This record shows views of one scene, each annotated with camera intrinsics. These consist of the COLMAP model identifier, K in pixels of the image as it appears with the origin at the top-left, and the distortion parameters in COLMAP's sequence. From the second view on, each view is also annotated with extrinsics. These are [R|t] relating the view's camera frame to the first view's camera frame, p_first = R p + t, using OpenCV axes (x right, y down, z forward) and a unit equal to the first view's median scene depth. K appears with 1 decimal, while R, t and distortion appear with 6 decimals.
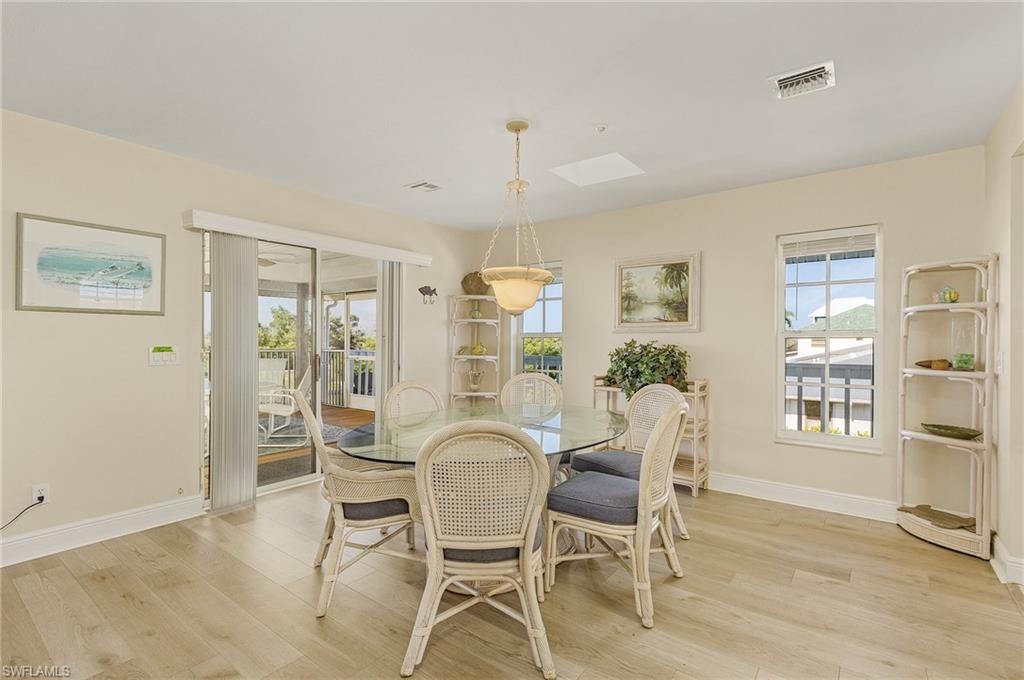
lens RADIAL K [[478.4, 0, 511.7], [0, 478.4, 341.0], [0, 0, 1]] dist [0.000863, -0.001384]
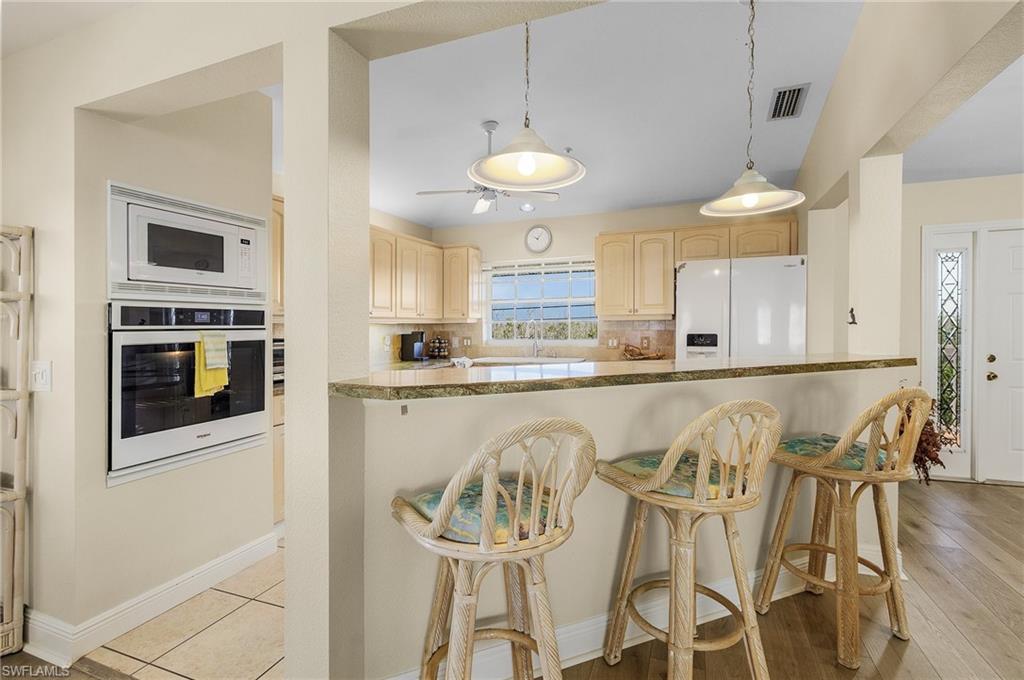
lens RADIAL K [[478.4, 0, 506.4], [0, 478.4, 330.0], [0, 0, 1]] dist [0.000863, -0.001384]
pose [[-0.270964, -0.007283, 0.962562, 0.068581], [0.003909, 0.999955, 0.008667, -0.019025], [-0.962582, 0.006111, -0.270923, 0.317069]]
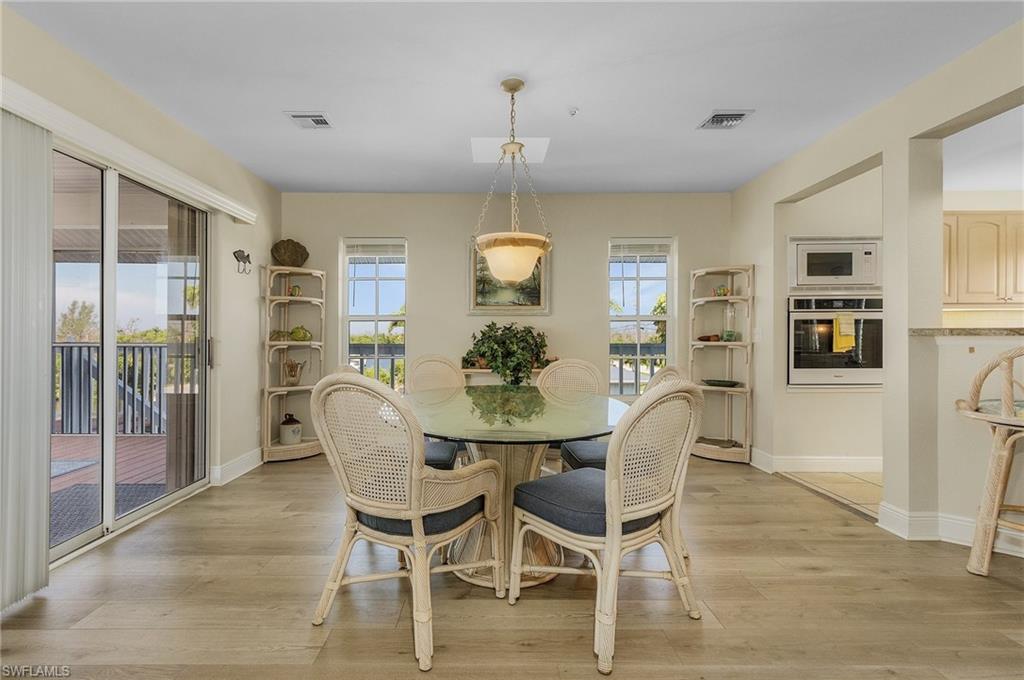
lens RADIAL K [[478.4, 0, 496.2], [0, 478.4, 335.1], [0, 0, 1]] dist [0.000863, -0.001384]
pose [[0.790092, -0.002242, 0.612984, -0.387288], [0.004505, 0.999988, -0.002149, 0.028958], [-0.612971, 0.004460, 0.790093, 0.181869]]
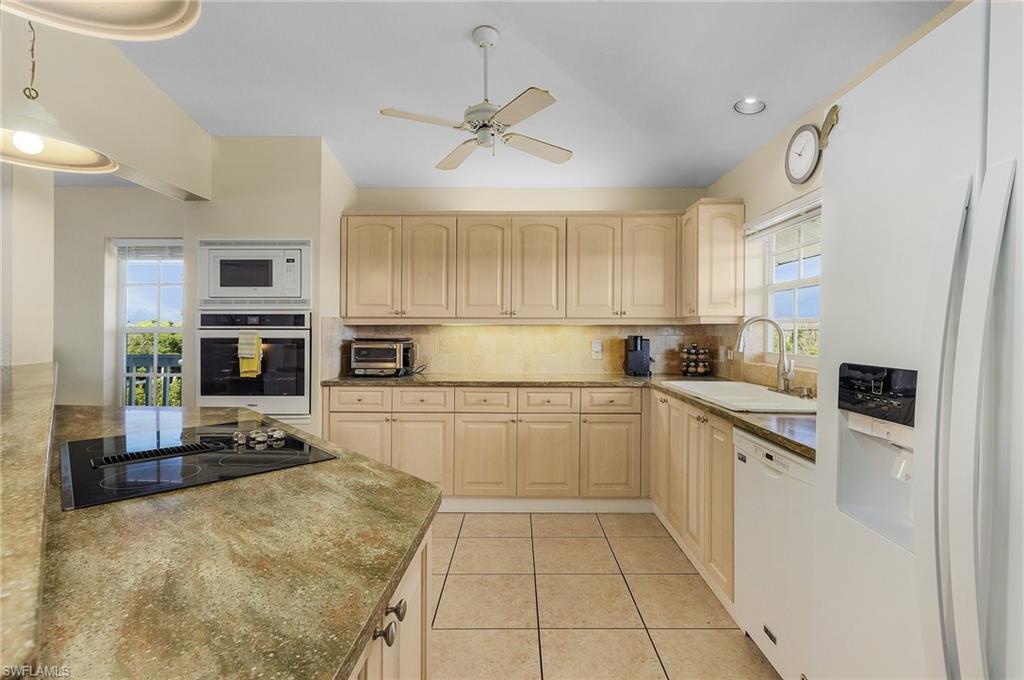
lens RADIAL K [[478.4, 0, 512.6], [0, 478.4, 333.3], [0, 0, 1]] dist [0.000863, -0.001384]
pose [[0.804805, -0.005162, 0.593517, 0.590143], [-0.003197, 0.999910, 0.013032, -0.020885], [-0.593531, -0.012386, 0.804716, -0.387559]]
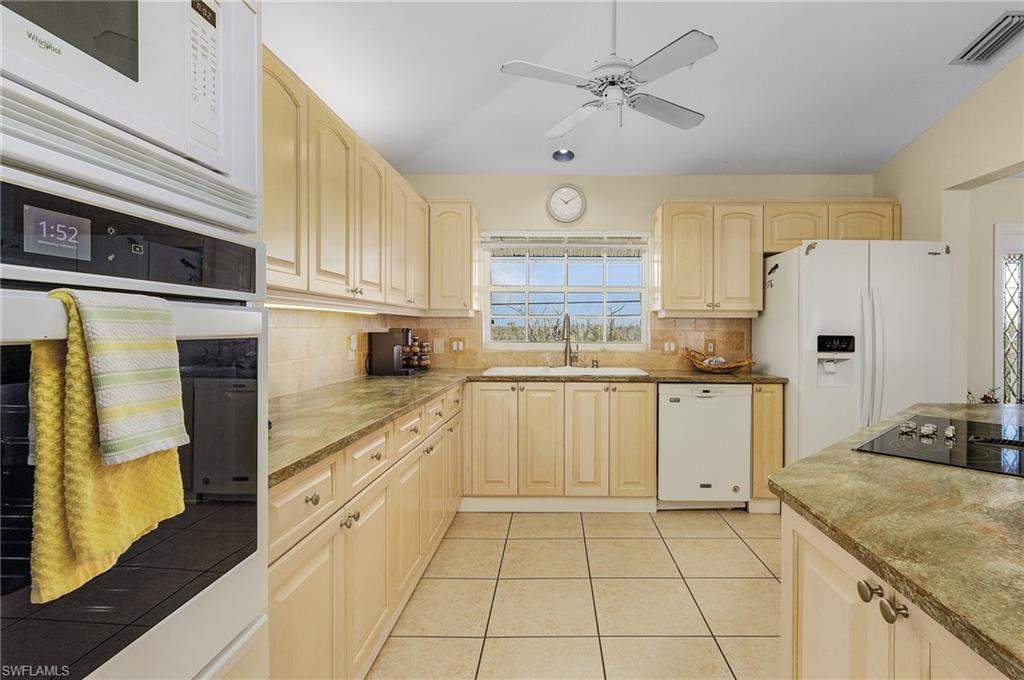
lens RADIAL K [[496.6, 0, 553.8], [0, 496.6, 335.5], [0, 0, 1]] dist [-0.006943, -0.000753]
pose [[-0.602716, -0.016363, 0.797788, 0.525356], [-0.011819, 0.999863, 0.011578, -0.005771], [-0.797868, -0.002451, -0.602827, 0.485040]]
